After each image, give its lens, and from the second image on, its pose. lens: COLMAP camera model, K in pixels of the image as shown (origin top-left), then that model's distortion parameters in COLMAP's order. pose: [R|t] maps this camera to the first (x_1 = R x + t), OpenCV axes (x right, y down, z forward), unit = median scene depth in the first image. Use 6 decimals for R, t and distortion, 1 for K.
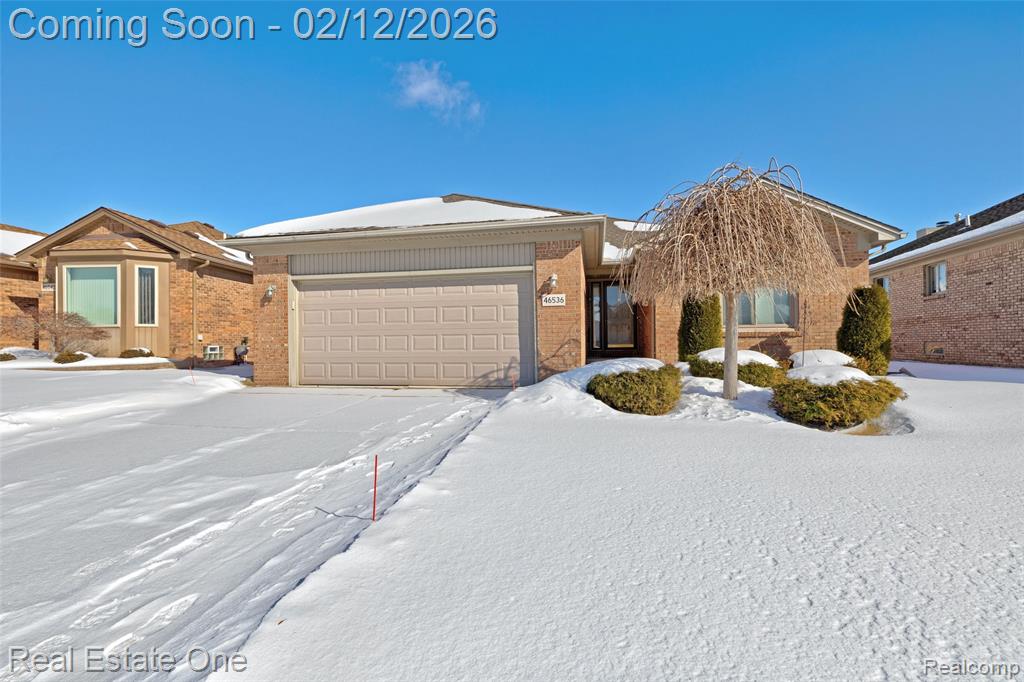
lens RADIAL K [[446.2, 0, 512.0], [0, 446.2, 341.0], [0, 0, 1]] dist [0.000727, -0.000037]
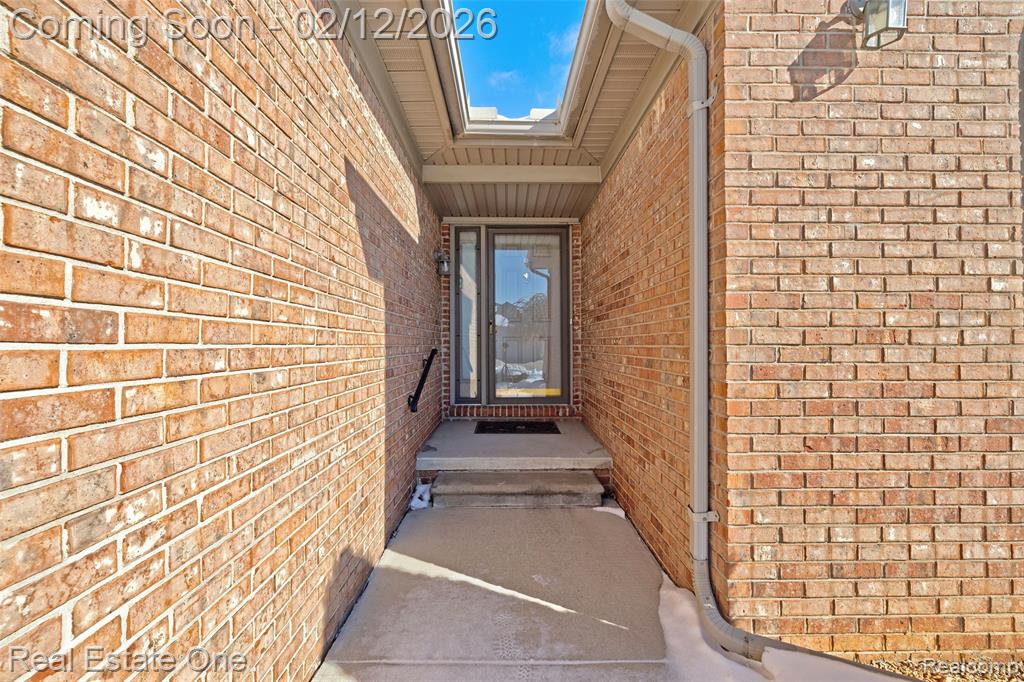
lens RADIAL K [[446.2, 0, 512.0], [0, 446.2, 341.0], [0, 0, 1]] dist [0.000727, -0.000037]
pose [[0.978475, 0.006105, 0.206275, 0.149319], [-0.004978, 0.999970, -0.005983, -0.032738], [-0.206305, 0.004827, 0.978476, 0.621741]]
